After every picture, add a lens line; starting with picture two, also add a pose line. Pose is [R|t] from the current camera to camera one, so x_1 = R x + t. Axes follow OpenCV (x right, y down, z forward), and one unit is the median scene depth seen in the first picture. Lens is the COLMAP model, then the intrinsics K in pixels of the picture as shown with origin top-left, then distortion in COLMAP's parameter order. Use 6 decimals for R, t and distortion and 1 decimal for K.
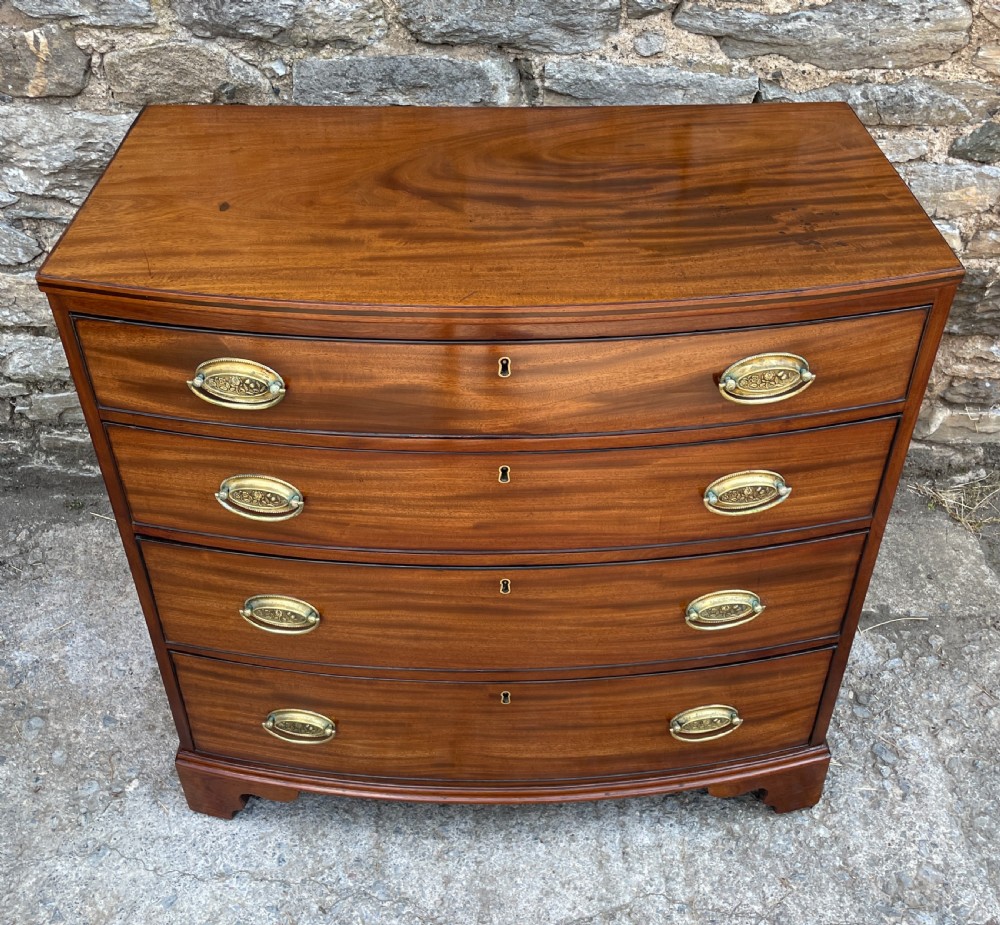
lens RADIAL K [[1100.9, 0, 499.1], [0, 1100.9, 436.7], [0, 0, 1]] dist [0.038858, 0.000000]
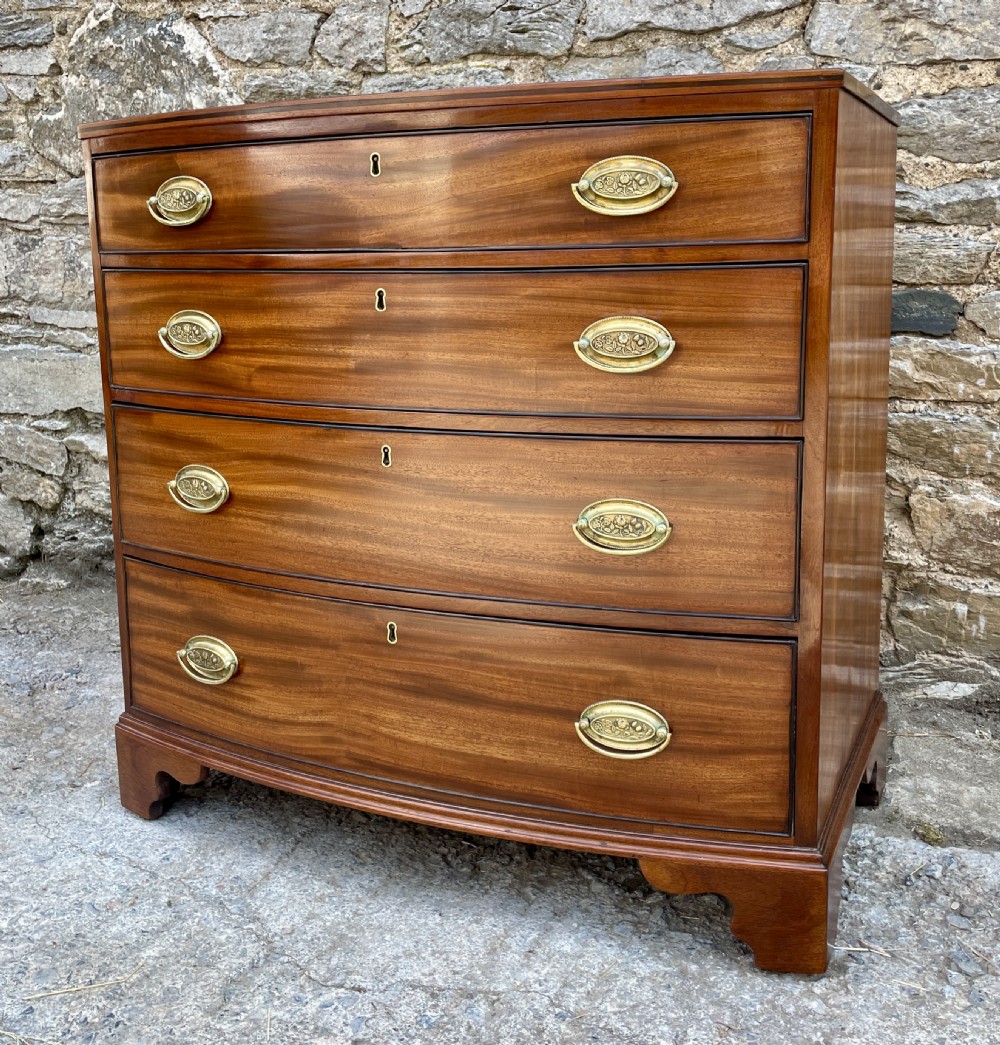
lens RADIAL K [[1179.6, 0, 492.2], [0, 1179.6, 421.8], [0, 0, 1]] dist [0.034459, 0.000000]
pose [[0.900408, 0.054039, -0.431677, 0.414405], [-0.254539, 0.870129, -0.422001, 0.408889], [0.352810, 0.489852, 0.797226, 0.178576]]
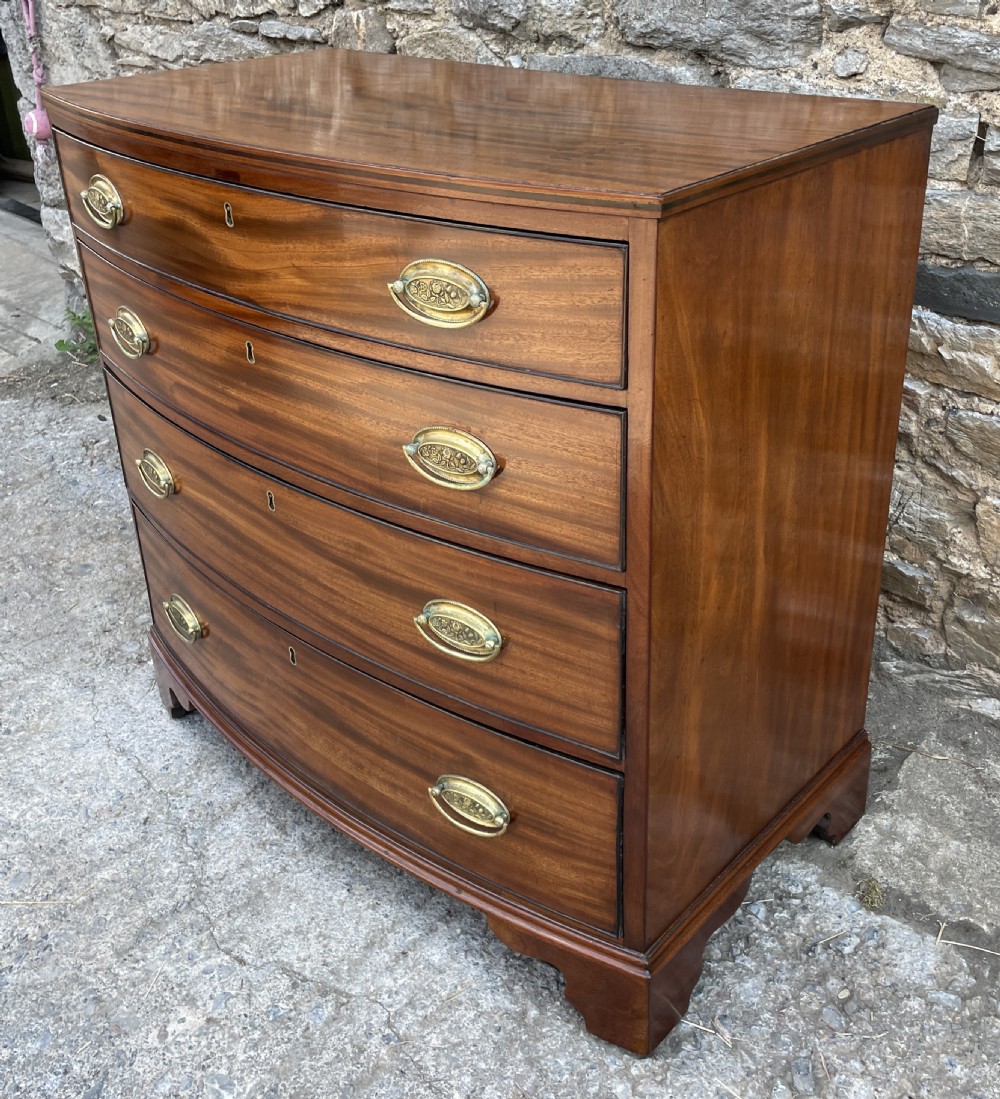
lens RADIAL K [[1172.1, 0, 522.4], [0, 1172.1, 442.3], [0, 0, 1]] dist [0.033252, 0.000000]
pose [[0.730026, 0.272928, -0.626556, 0.608391], [-0.394500, 0.916919, -0.060238, 0.054382], [0.558061, 0.291151, 0.777045, 0.276074]]
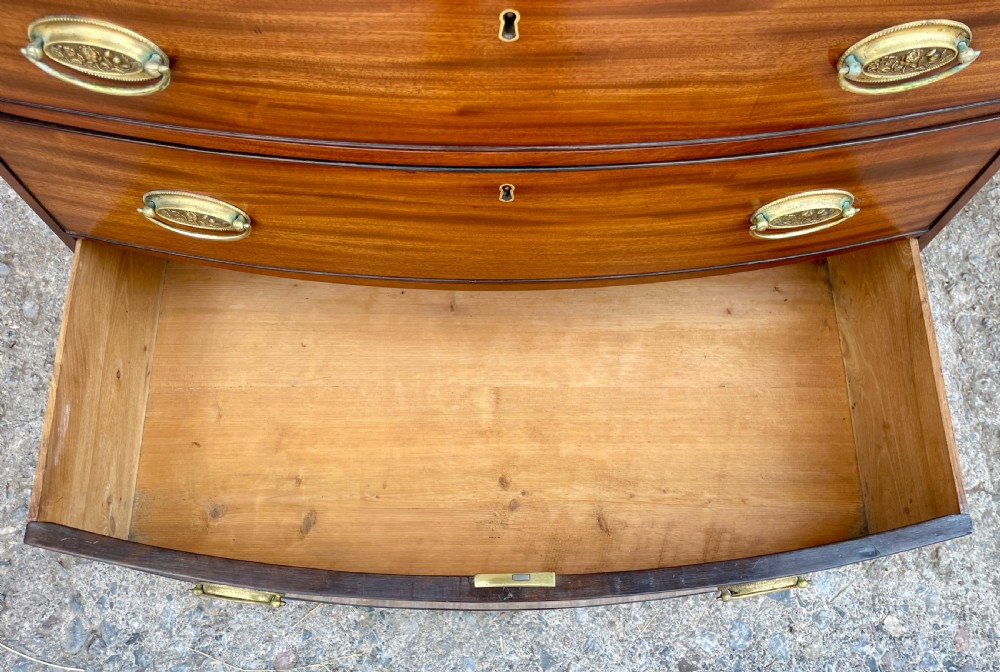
lens RADIAL K [[785.9, 0, 510.7], [0, 785.9, 386.8], [0, 0, 1]] dist [0.076536, -0.108962]
pose [[0.999737, 0.003758, 0.022623, -0.002208], [-0.014957, 0.854646, 0.518996, -0.014167], [-0.017384, -0.519198, 0.854477, 0.410656]]
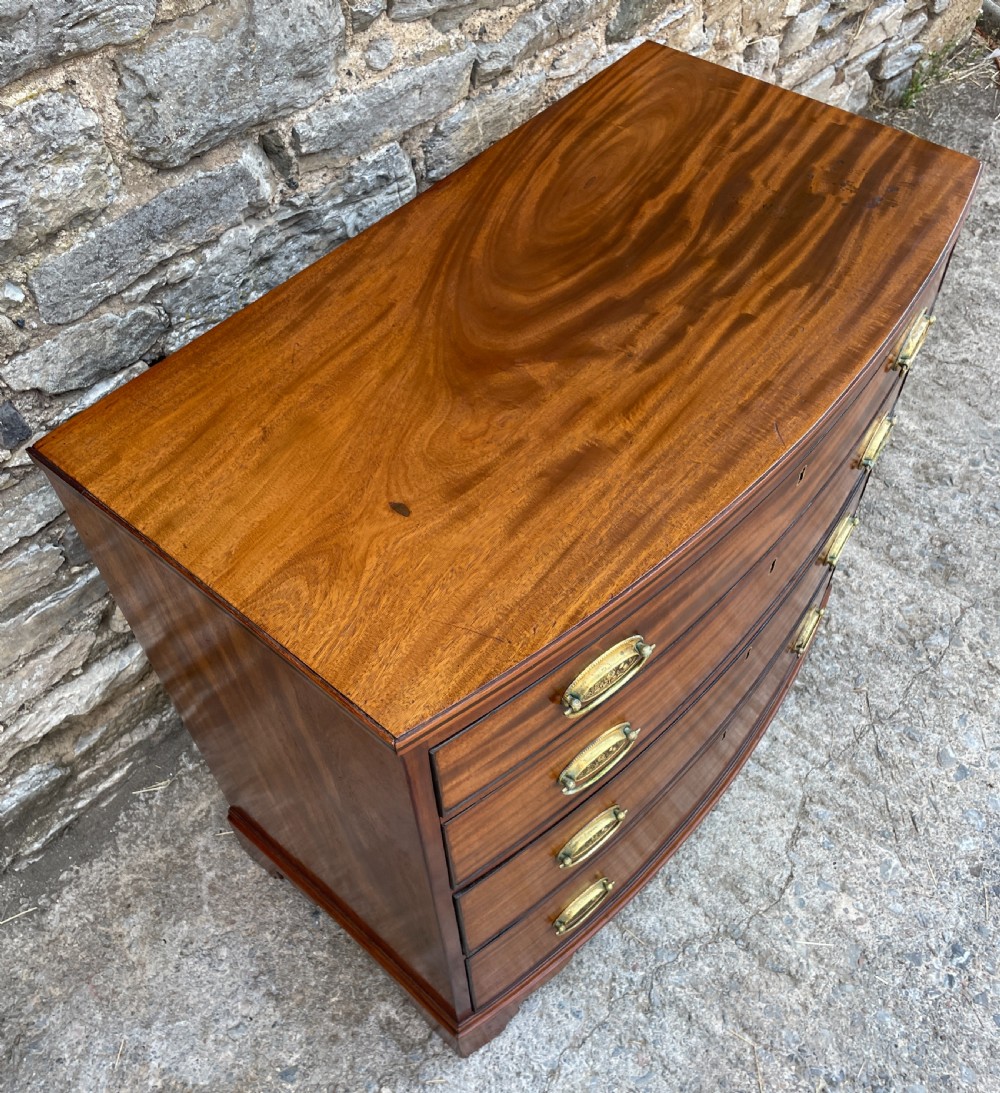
lens RADIAL K [[1052.5, 0, 499.9], [0, 1052.5, 553.3], [0, 0, 1]] dist [0.033600, 0.000000]
pose [[0.661171, -0.600986, 0.449074, -0.414243], [0.477869, 0.798802, 0.365454, -0.314616], [-0.578354, -0.027029, 0.815338, 0.285867]]
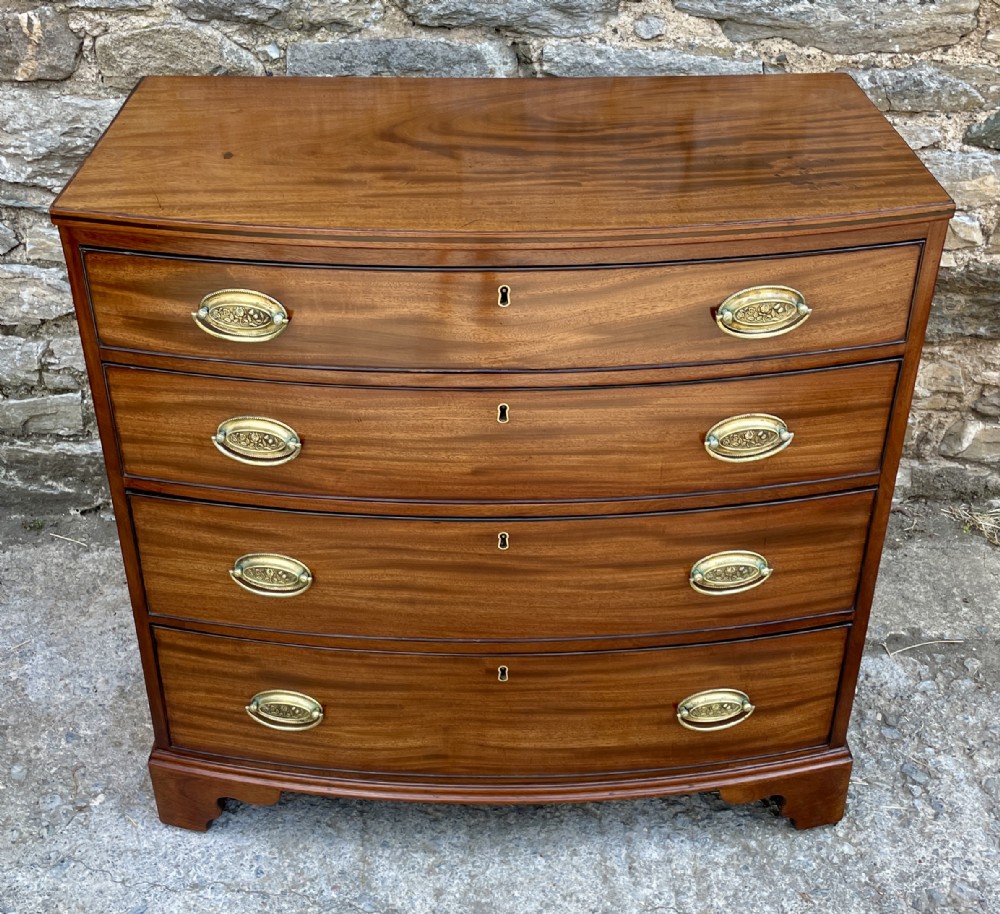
lens RADIAL K [[1315.8, 0, 474.8], [0, 1315.8, 423.1], [0, 0, 1]] dist [0.051711, 0.000000]
pose [[0.999936, 0.003006, -0.010898, -0.005857], [-0.004166, 0.994144, -0.107985, 0.127178], [0.010509, 0.108023, 0.994093, -0.136362]]
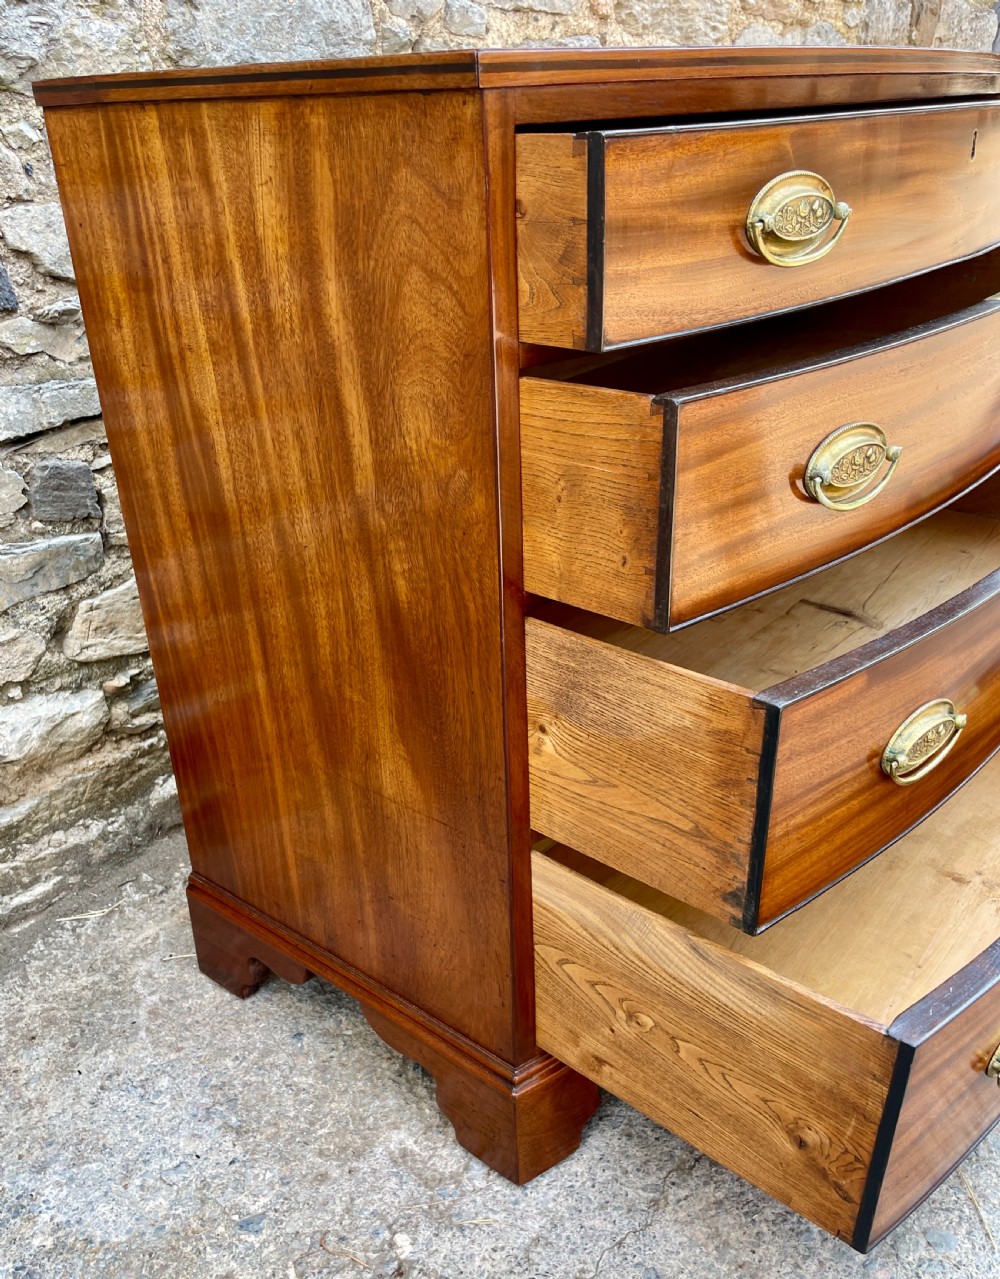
lens RADIAL K [[1113.5, 0, 502.7], [0, 1113.5, 646.9], [0, 0, 1]] dist [0.053197, -0.070720]
pose [[0.633702, -0.359257, 0.685095, -0.617292], [0.497111, 0.867673, -0.004821, 0.081091], [-0.592707, 0.343624, 0.728437, 0.471567]]
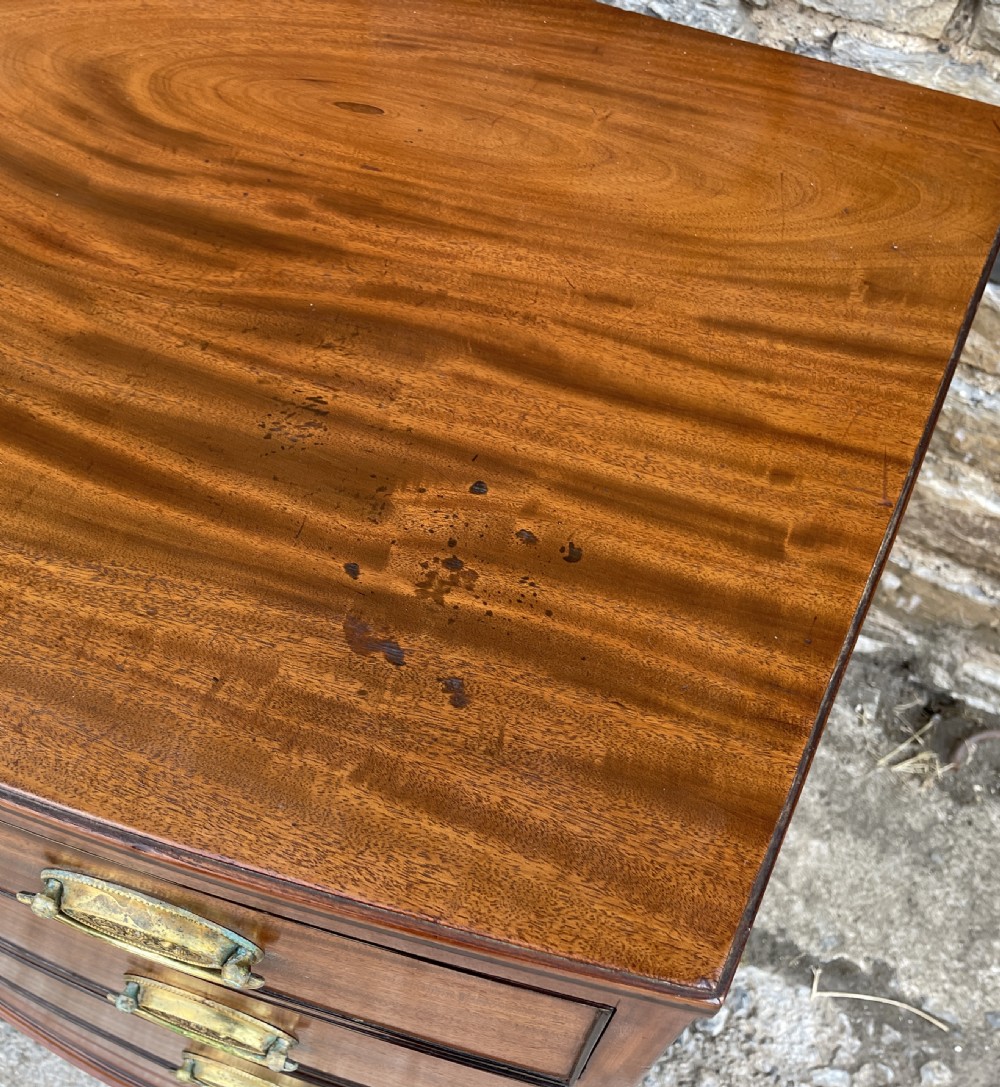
lens RADIAL K [[1198.2, 0, 384.1], [0, 1198.2, 514.4], [0, 0, 1]] dist [0.015069, 0.000000]
pose [[0.871861, 0.386307, -0.301041, 0.270147], [-0.275540, 0.895078, 0.350591, -0.243086], [0.404891, -0.222717, 0.886826, 0.495740]]
